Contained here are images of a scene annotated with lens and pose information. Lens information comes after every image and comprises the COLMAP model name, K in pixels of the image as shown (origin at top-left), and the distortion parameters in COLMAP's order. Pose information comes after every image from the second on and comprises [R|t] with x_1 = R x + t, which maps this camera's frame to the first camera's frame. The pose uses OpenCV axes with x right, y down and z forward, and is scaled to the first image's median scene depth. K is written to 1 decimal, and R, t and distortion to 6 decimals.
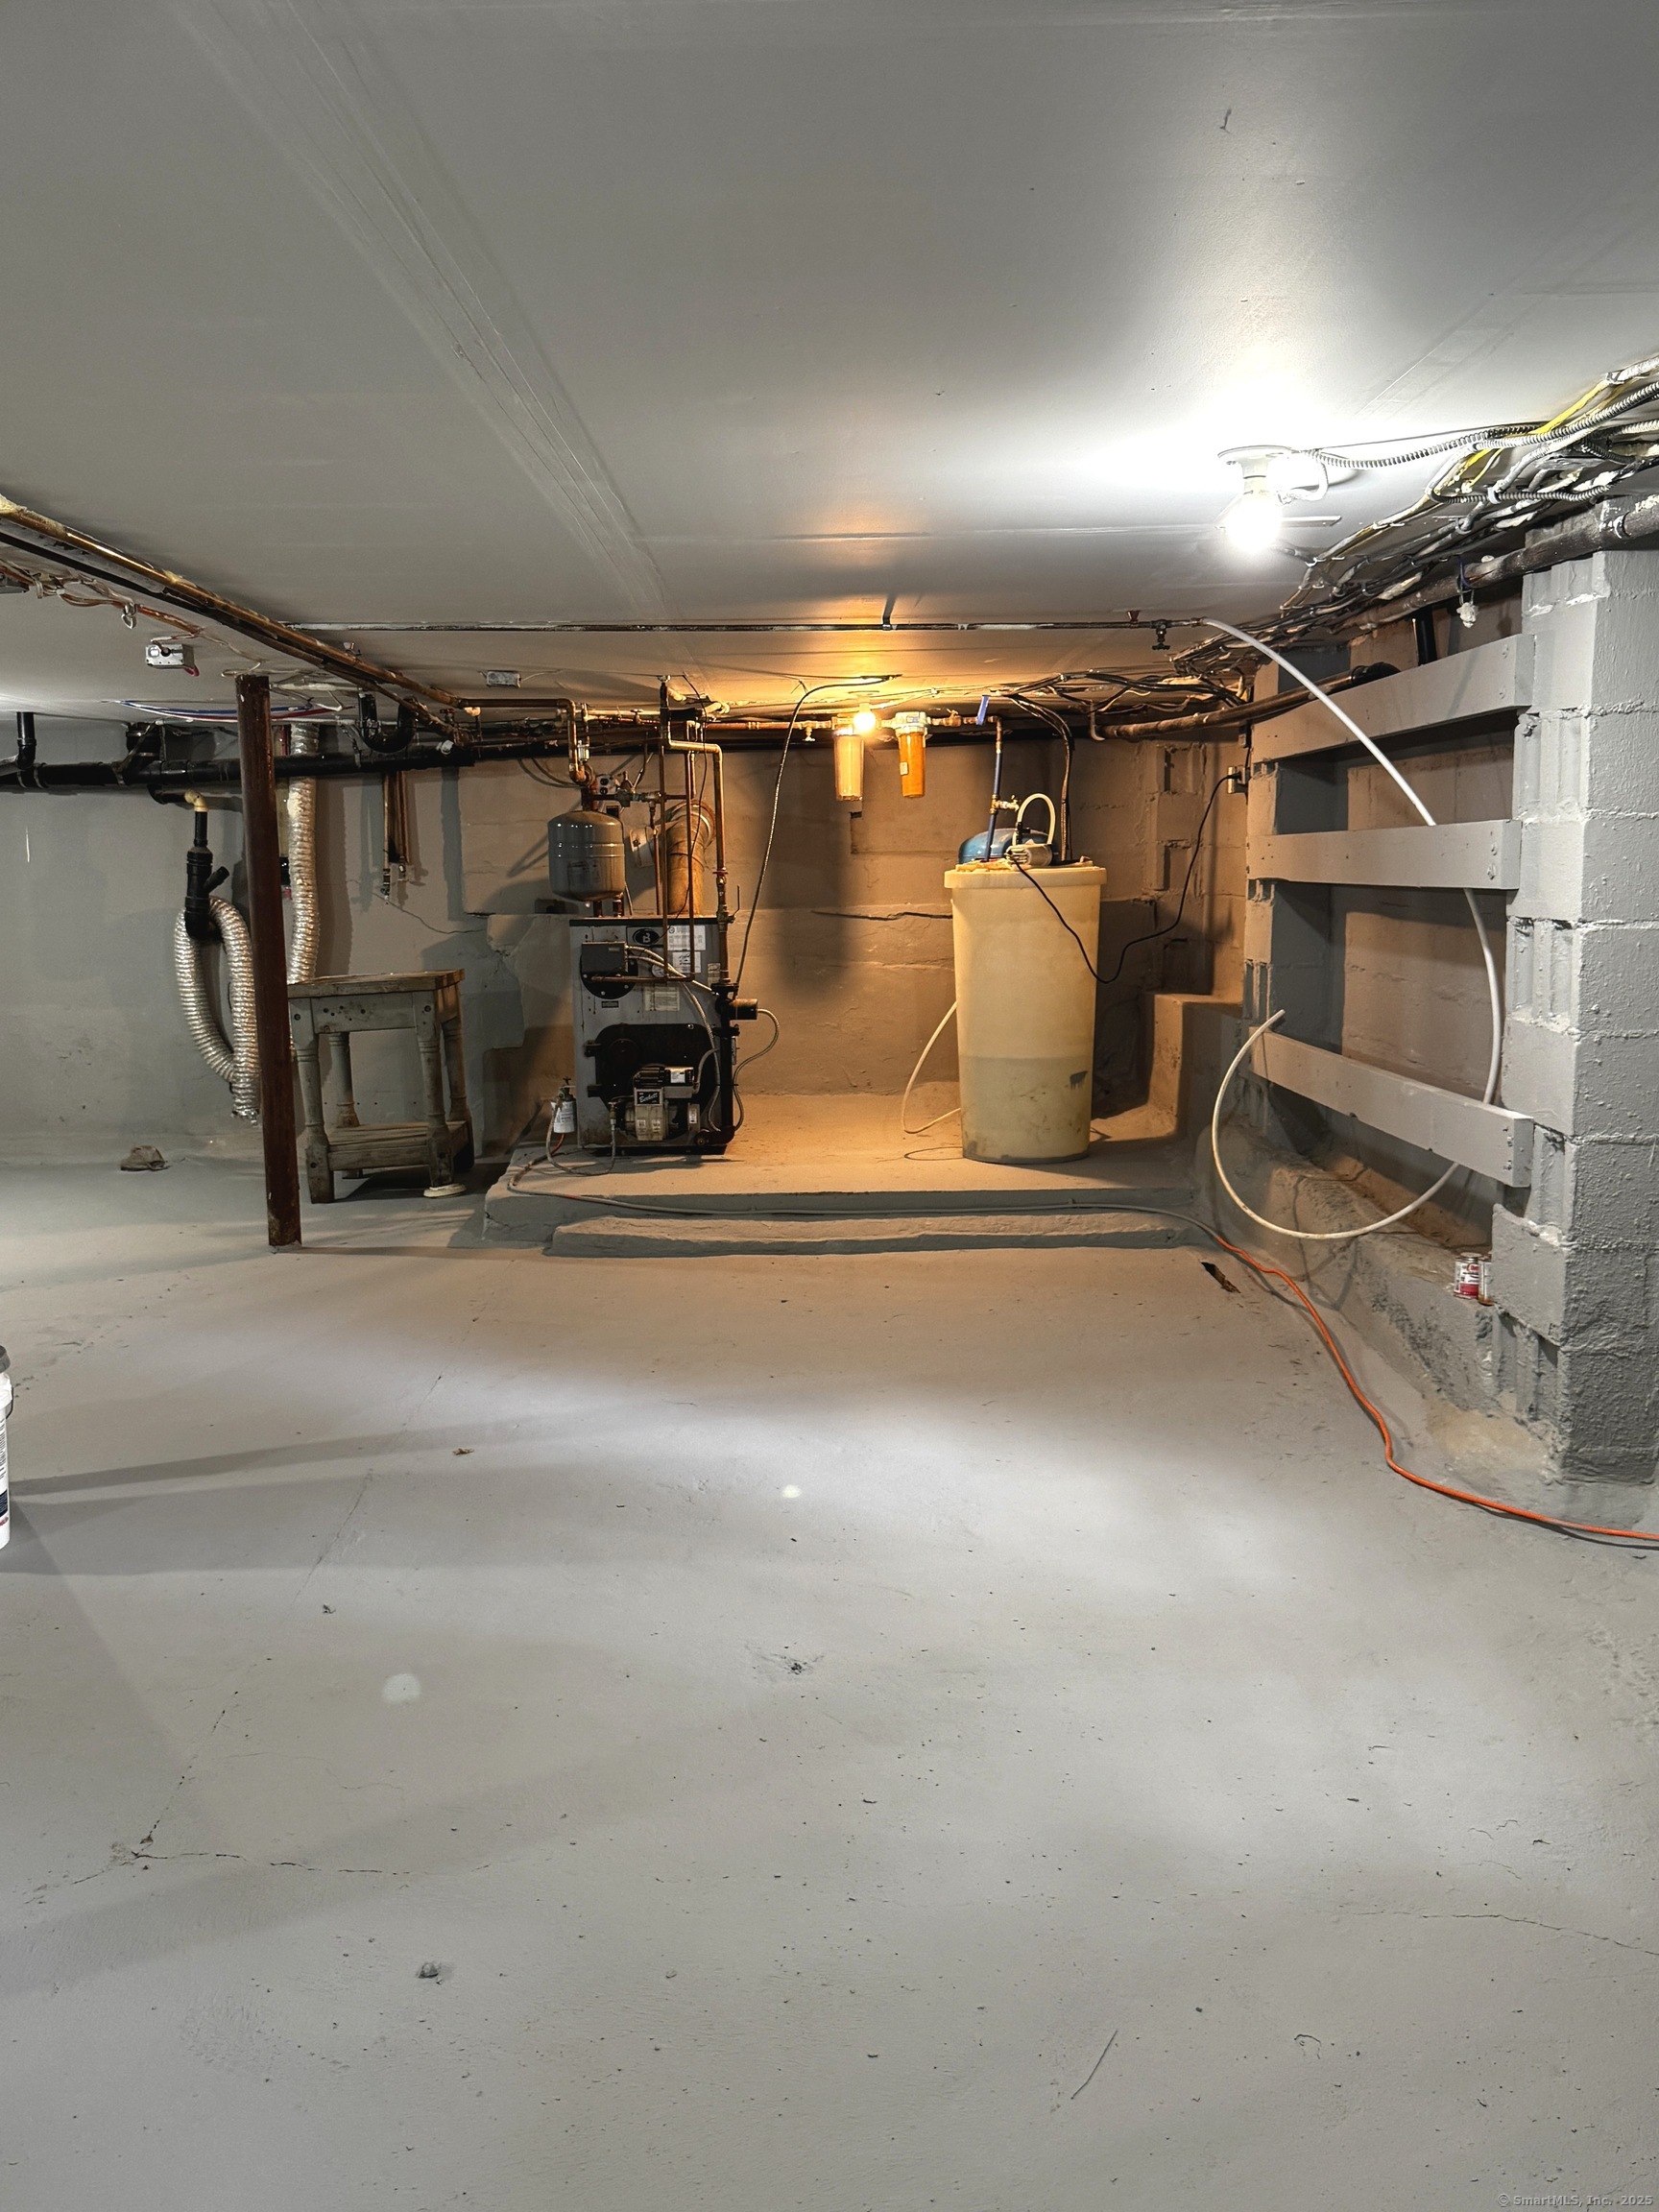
lens RADIAL K [[1986.9, 0, 825.9], [0, 1986.9, 1108.1], [0, 0, 1]] dist [0.003692, -0.013255]
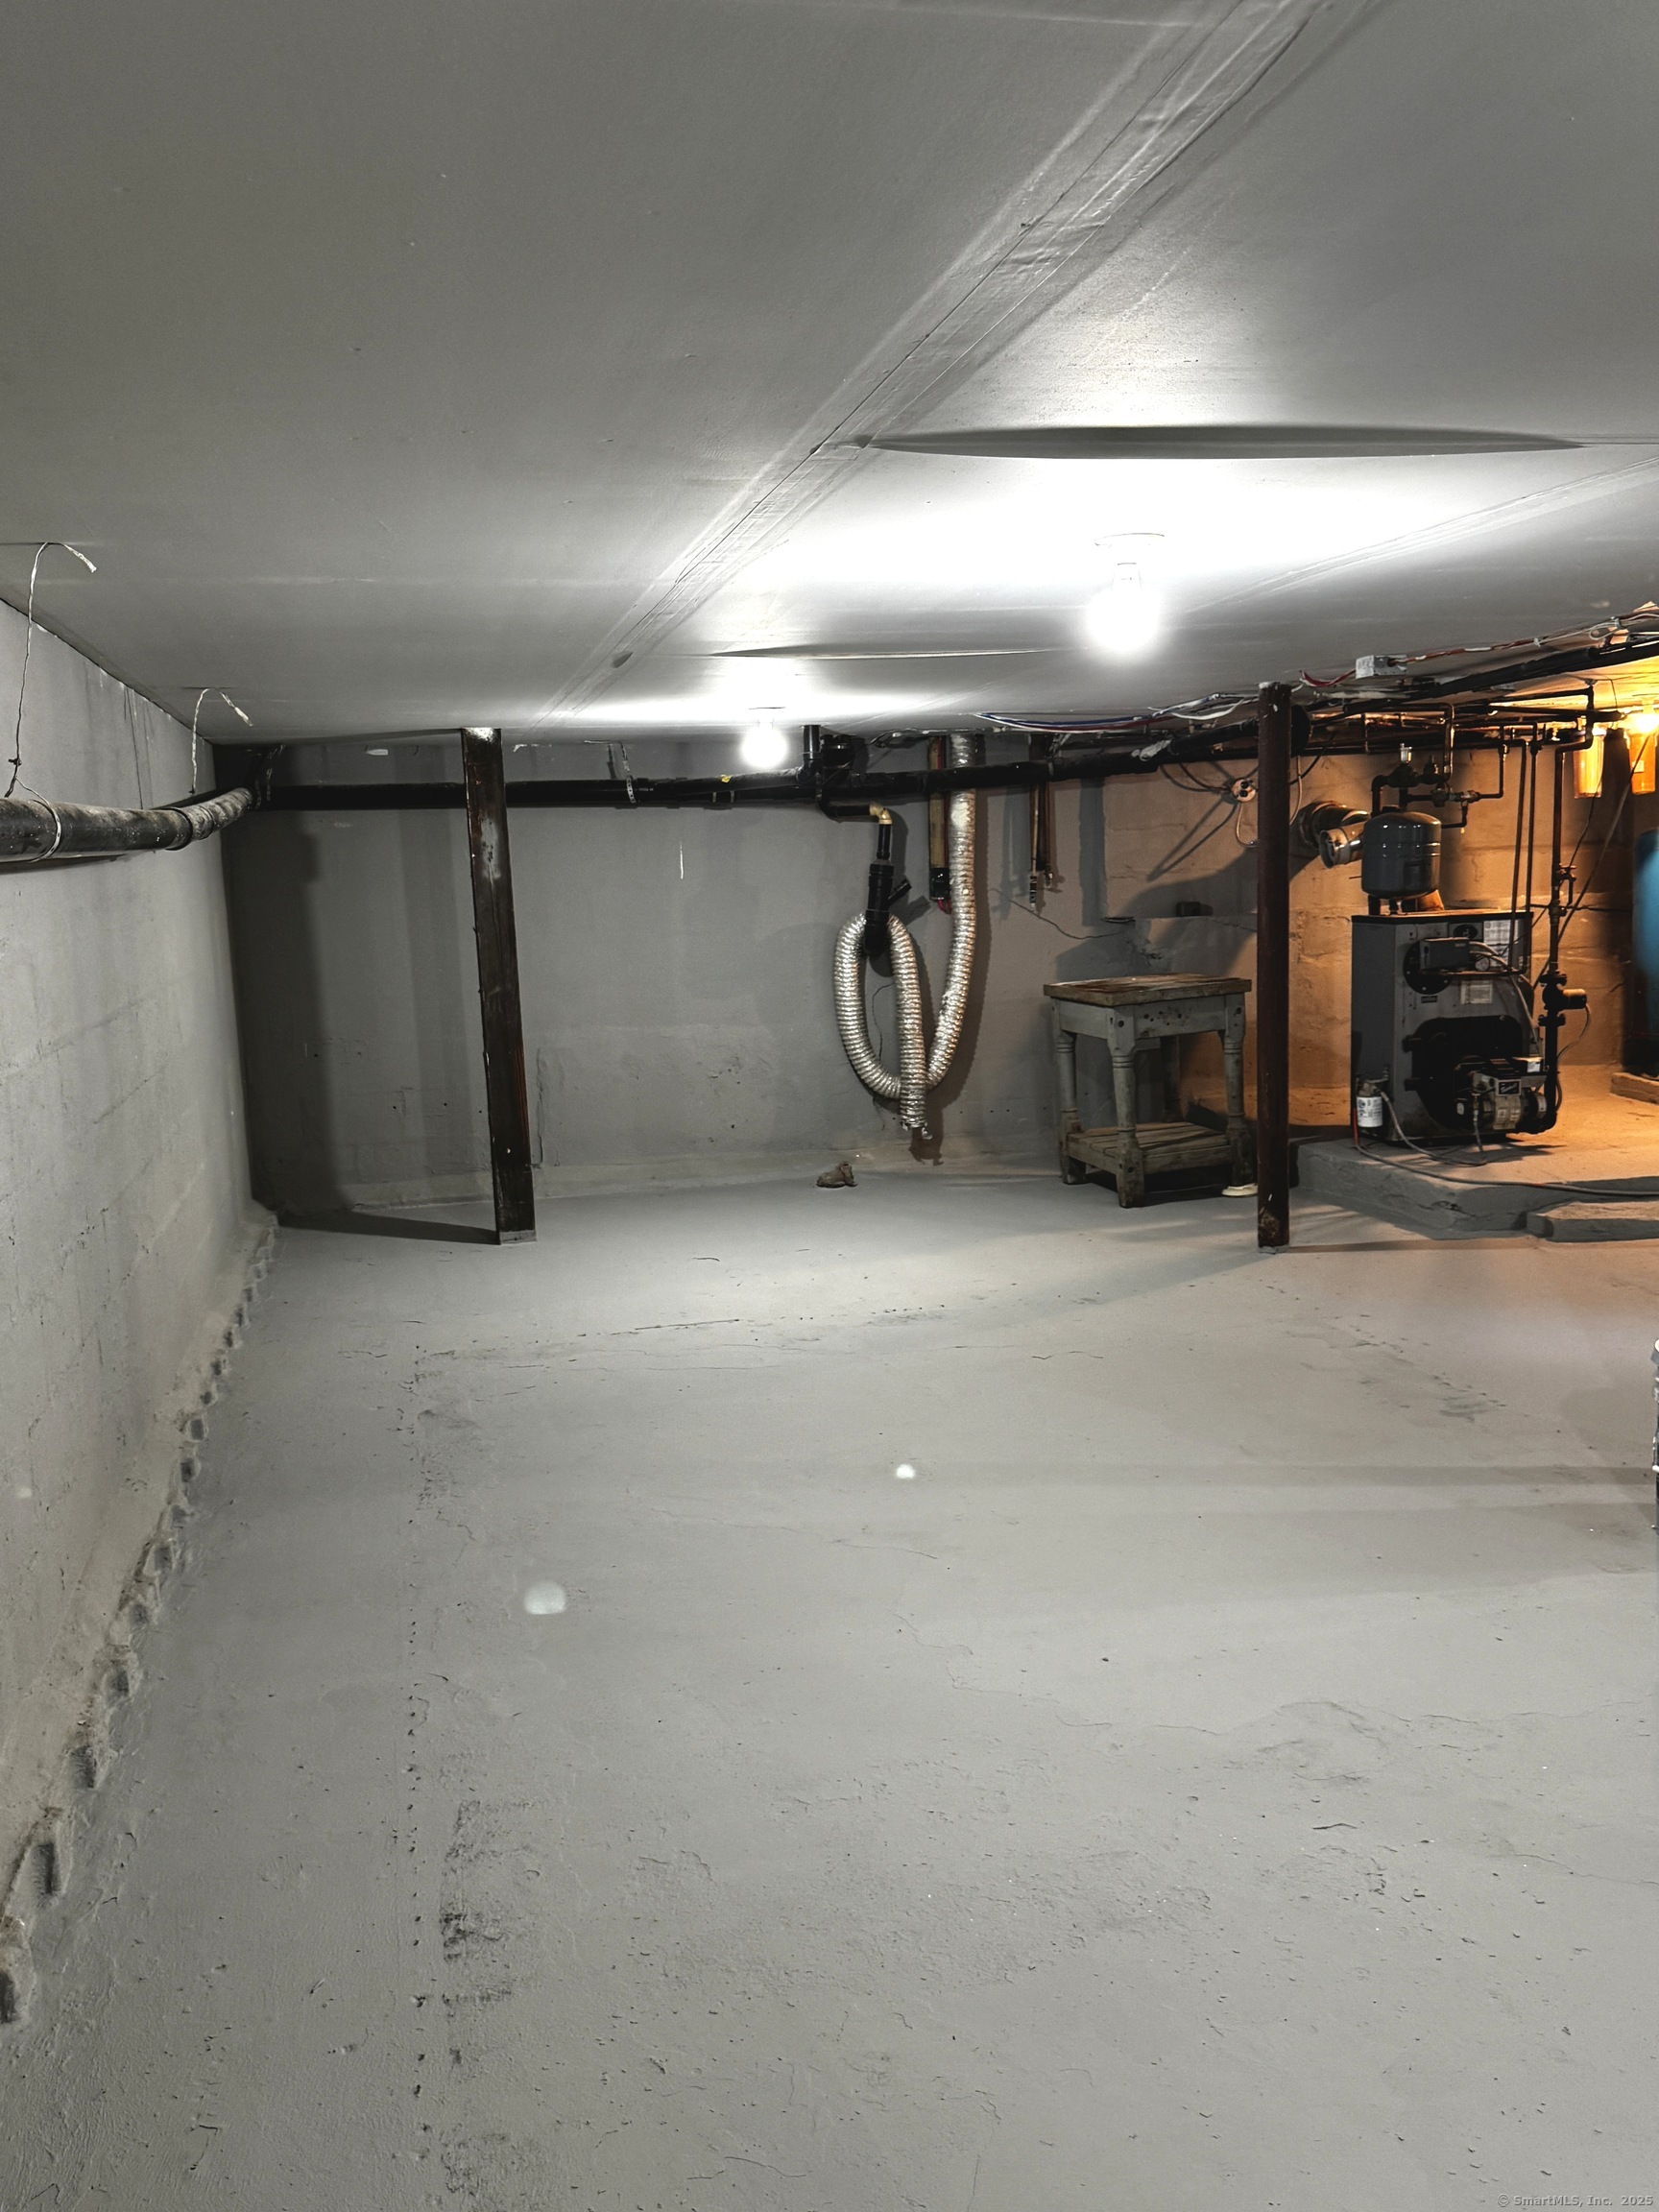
lens RADIAL K [[1986.9, 0, 825.9], [0, 1986.9, 1108.1], [0, 0, 1]] dist [0.003692, -0.013255]
pose [[0.990873, -0.043823, 0.127480, -0.477756], [0.043890, 0.999034, 0.002284, -0.010430], [-0.127457, 0.003332, 0.991839, 0.015341]]
